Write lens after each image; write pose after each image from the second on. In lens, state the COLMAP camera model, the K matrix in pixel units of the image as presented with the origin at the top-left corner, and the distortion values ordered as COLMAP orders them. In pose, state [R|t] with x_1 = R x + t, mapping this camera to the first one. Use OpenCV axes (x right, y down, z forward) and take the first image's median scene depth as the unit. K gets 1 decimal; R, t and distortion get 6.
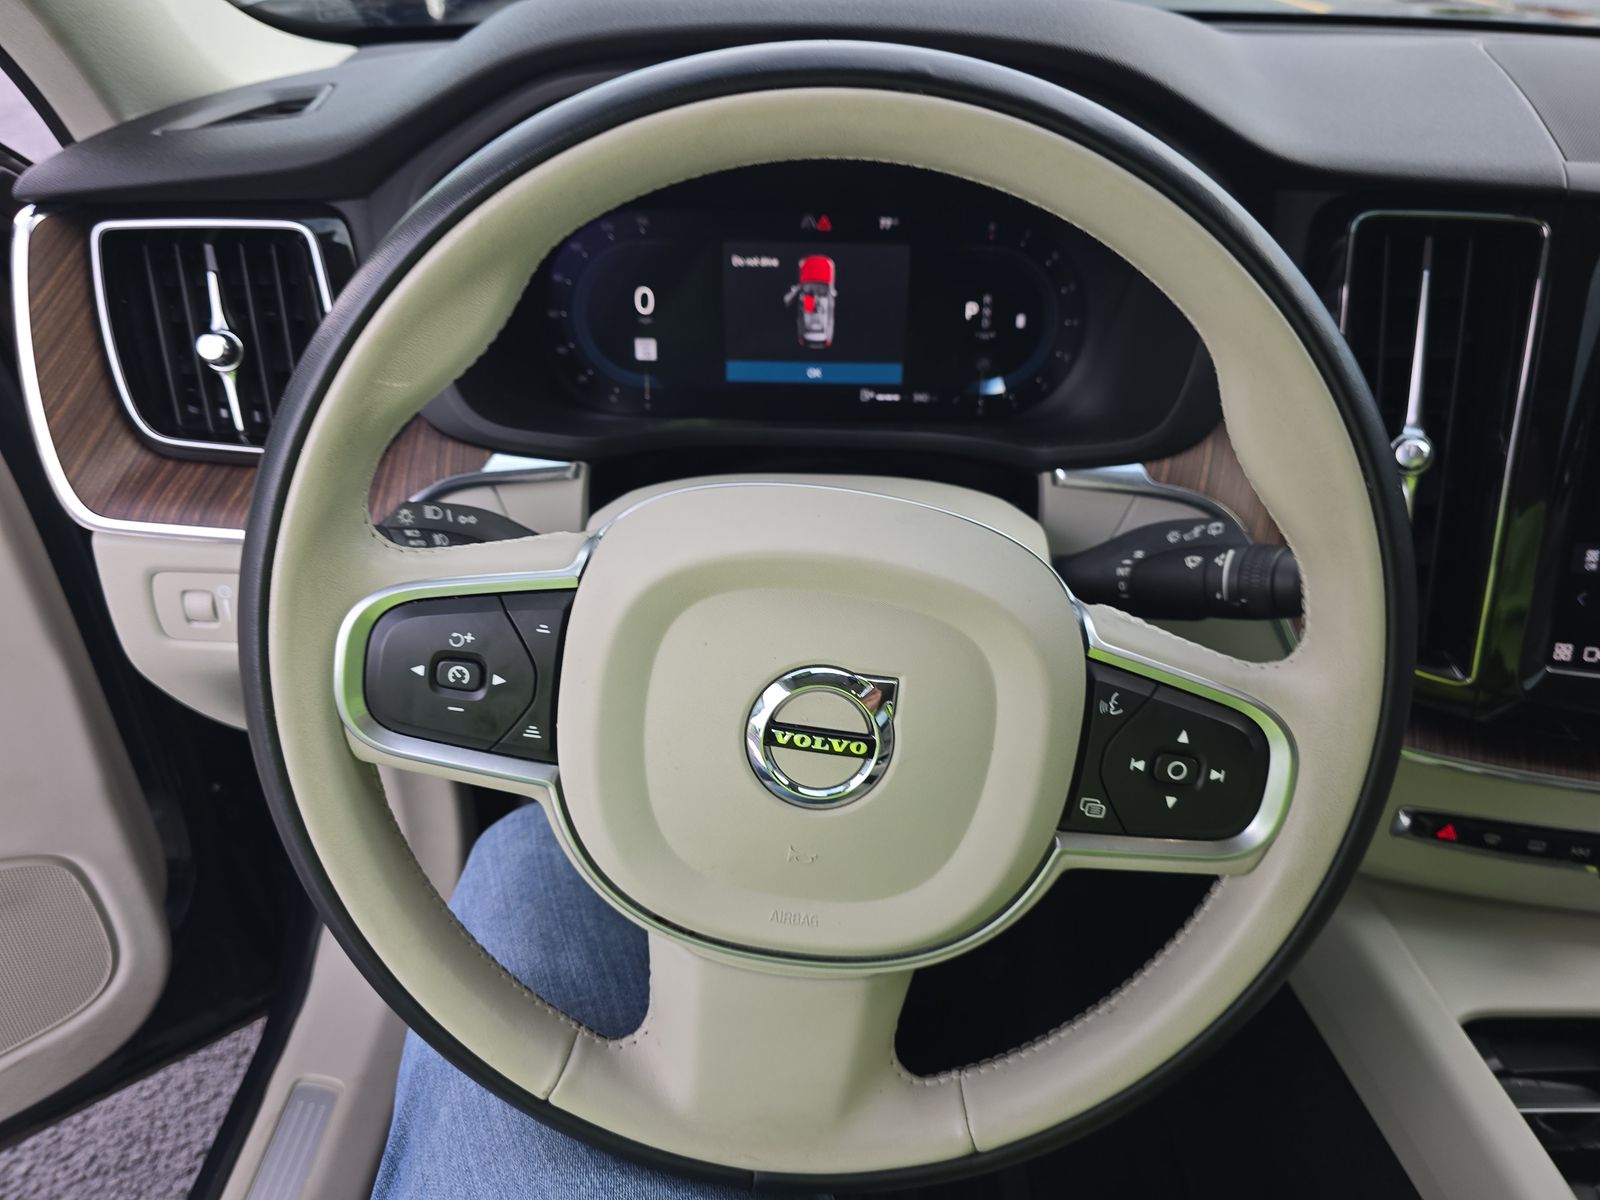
lens RADIAL K [[1094.4, 0, 789.8], [0, 1094.4, 595.6], [0, 0, 1]] dist [0.043626, -0.048441]
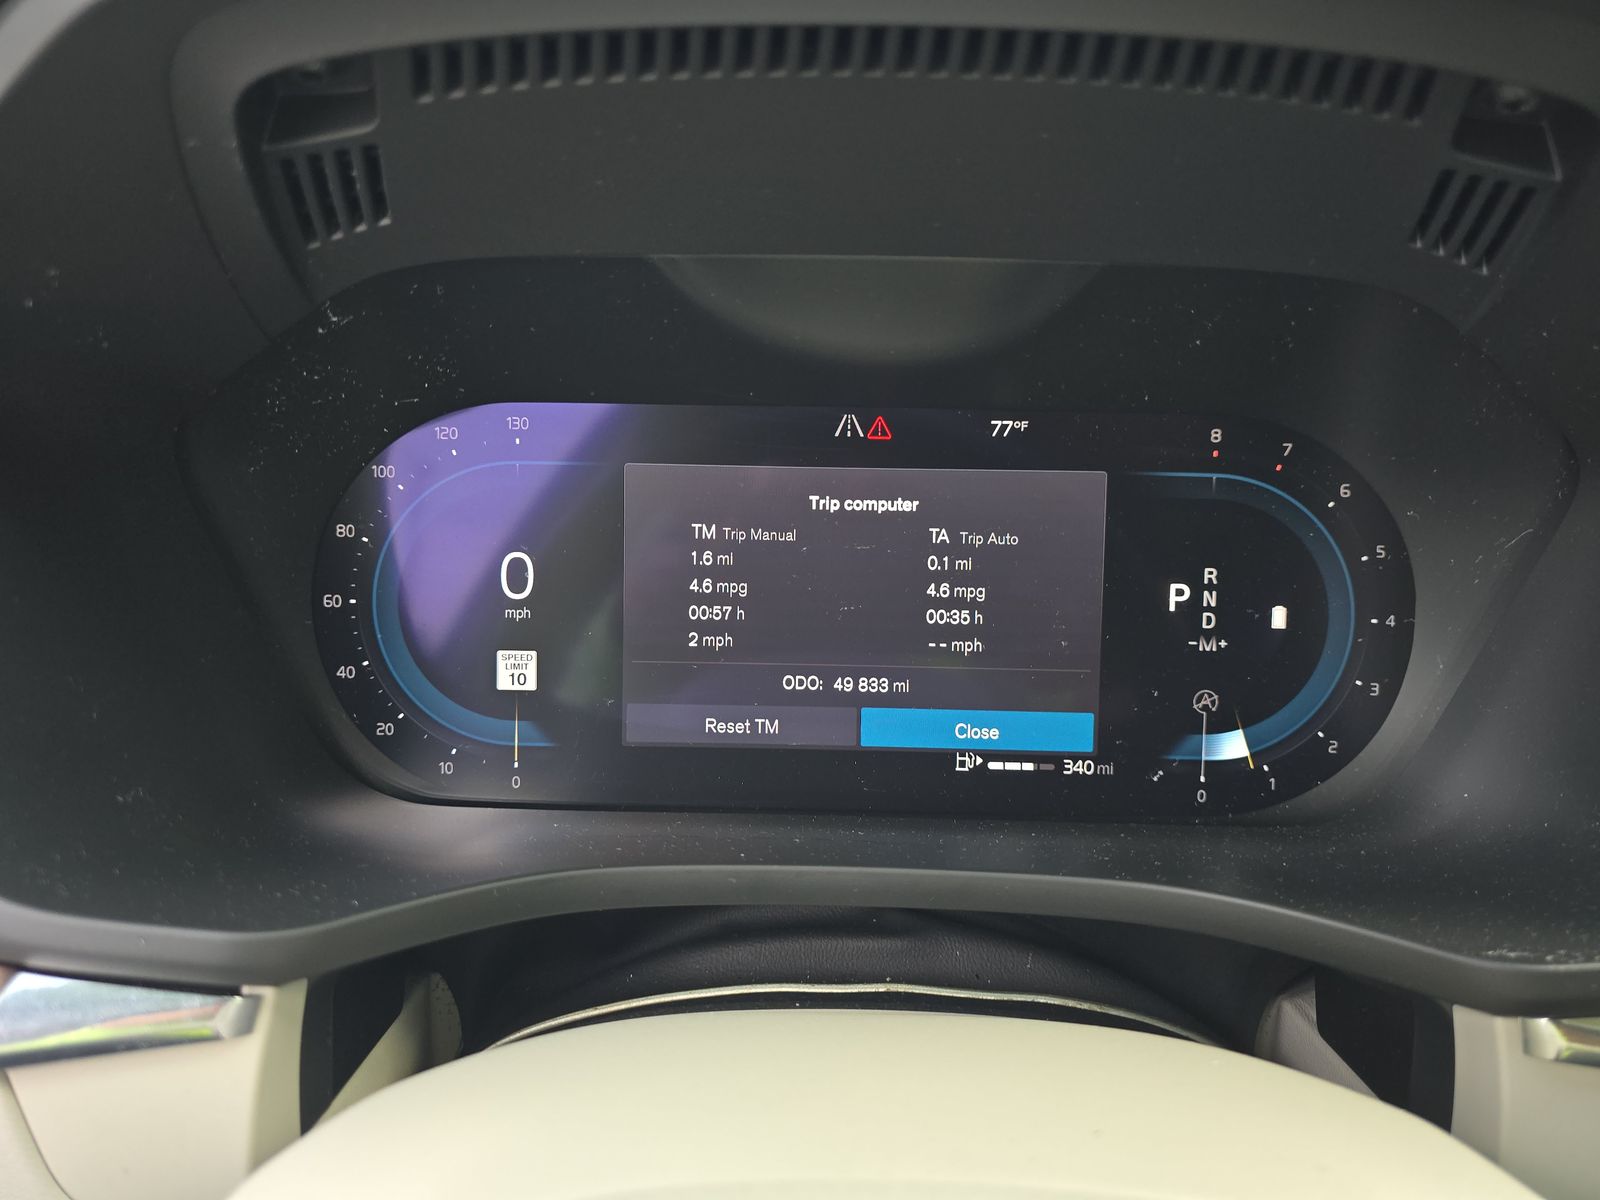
lens RADIAL K [[1094.4, 0, 789.8], [0, 1094.4, 595.6], [0, 0, 1]] dist [0.043626, -0.048441]
pose [[0.999976, 0.001866, -0.006734, -0.006141], [-0.003453, 0.969759, -0.244040, -0.138421], [0.006075, 0.244057, 0.969742, 0.519124]]
